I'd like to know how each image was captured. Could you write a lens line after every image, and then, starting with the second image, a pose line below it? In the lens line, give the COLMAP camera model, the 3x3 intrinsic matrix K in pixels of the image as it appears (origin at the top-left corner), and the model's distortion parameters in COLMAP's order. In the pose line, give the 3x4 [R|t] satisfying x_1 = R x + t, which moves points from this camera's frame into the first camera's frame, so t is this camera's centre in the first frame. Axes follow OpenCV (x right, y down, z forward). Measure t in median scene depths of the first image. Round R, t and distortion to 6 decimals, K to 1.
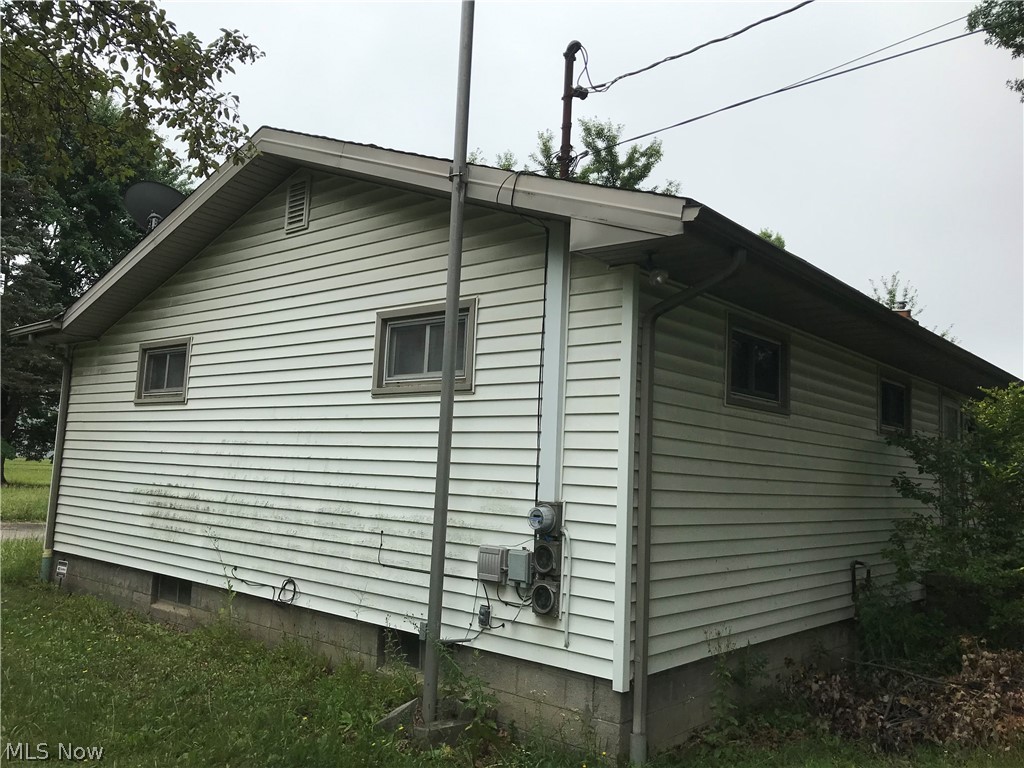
lens RADIAL K [[833.2, 0, 487.2], [0, 833.2, 378.4], [0, 0, 1]] dist [0.031469, -0.001720]
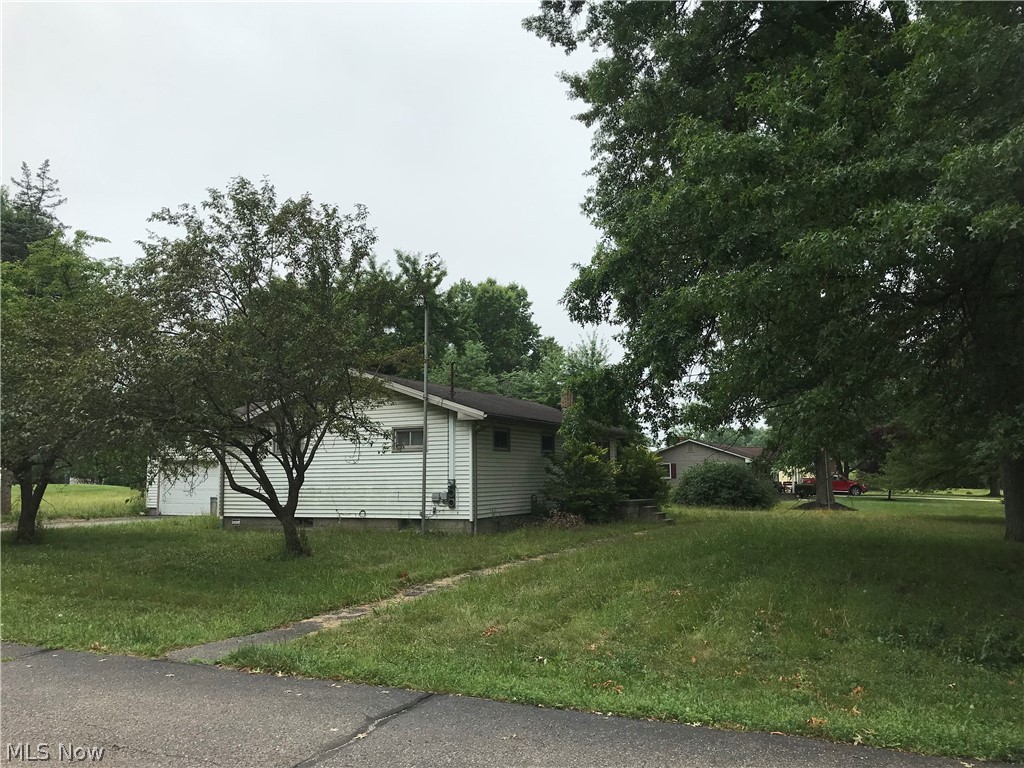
lens RADIAL K [[833.2, 0, 487.2], [0, 833.2, 378.4], [0, 0, 1]] dist [0.031469, -0.001720]
pose [[0.960214, -0.022225, 0.278378, -0.841328], [0.022954, 0.999736, 0.000641, -0.325323], [-0.278319, 0.005774, 0.960471, -2.814860]]
